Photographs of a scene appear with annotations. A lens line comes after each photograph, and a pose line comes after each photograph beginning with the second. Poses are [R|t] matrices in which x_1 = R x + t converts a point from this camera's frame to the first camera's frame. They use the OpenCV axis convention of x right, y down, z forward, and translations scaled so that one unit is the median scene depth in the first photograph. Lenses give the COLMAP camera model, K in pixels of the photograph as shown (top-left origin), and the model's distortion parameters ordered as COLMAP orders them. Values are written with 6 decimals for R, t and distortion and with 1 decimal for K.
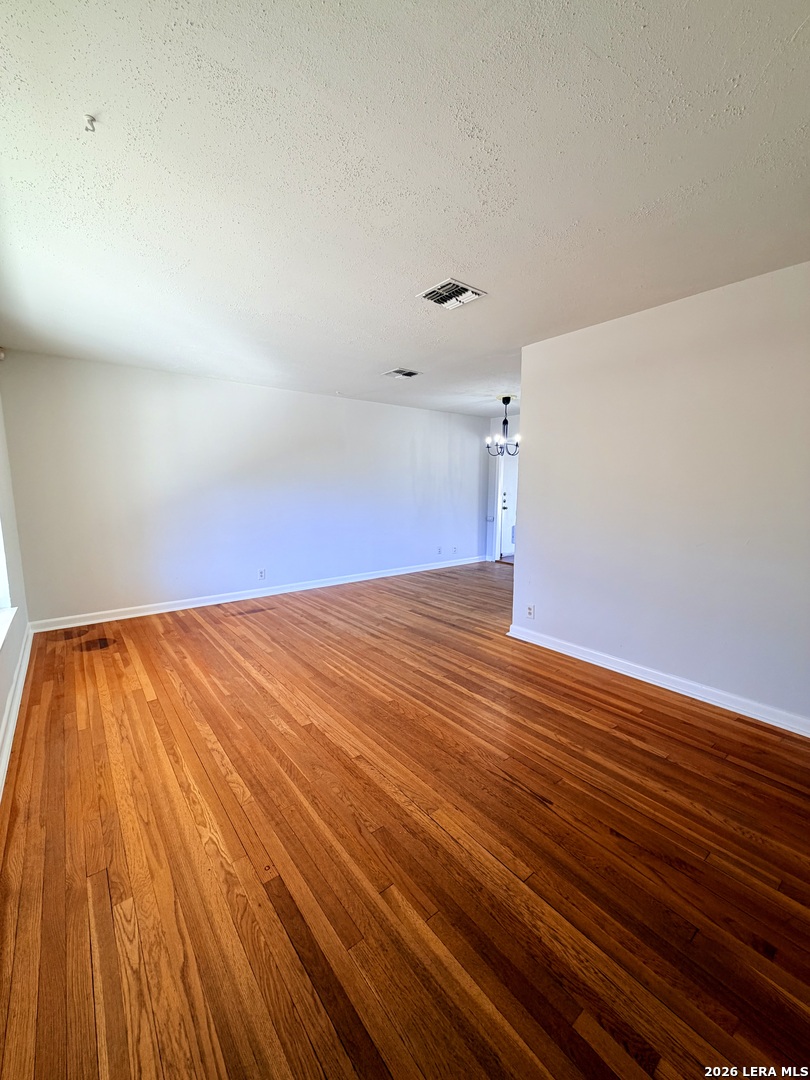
lens RADIAL K [[430.6, 0, 404.5], [0, 430.6, 538.4], [0, 0, 1]] dist [0.000133, -0.000248]
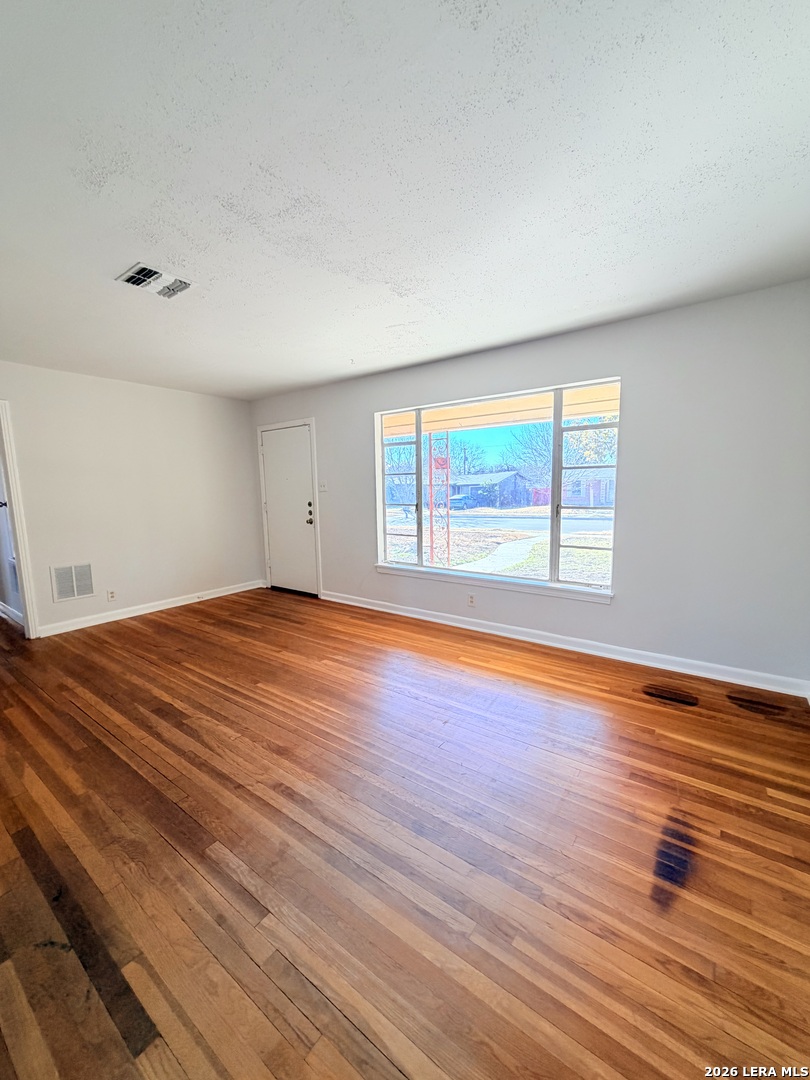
lens RADIAL K [[430.6, 0, 401.3], [0, 430.6, 536.8], [0, 0, 1]] dist [0.000133, -0.000248]
pose [[-0.965267, 0.048957, -0.256639, -0.088088], [-0.014028, 0.971159, 0.238021, -0.188265], [0.260890, 0.233354, -0.936740, 1.485215]]
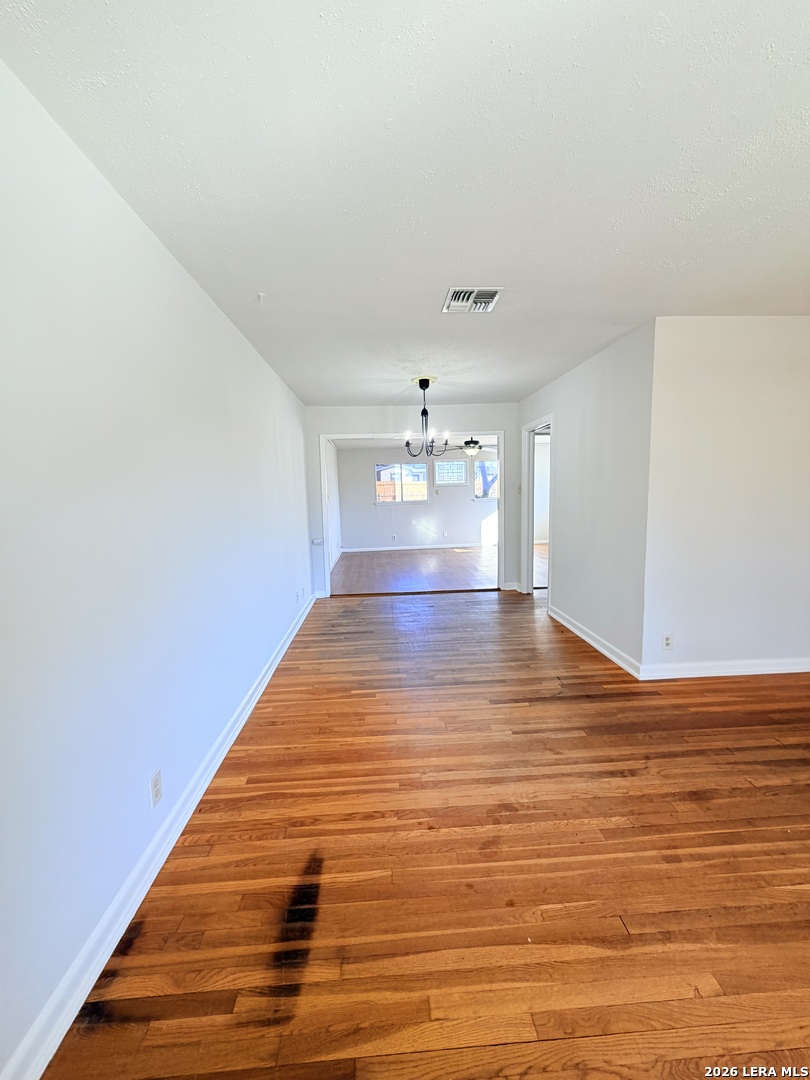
lens RADIAL K [[430.6, 0, 402.0], [0, 430.6, 539.2], [0, 0, 1]] dist [0.000133, -0.000248]
pose [[0.573404, -0.107659, 0.812168, -0.656286], [0.126928, 0.991033, 0.041755, -0.126610], [-0.809380, 0.079144, 0.581927, 0.915115]]
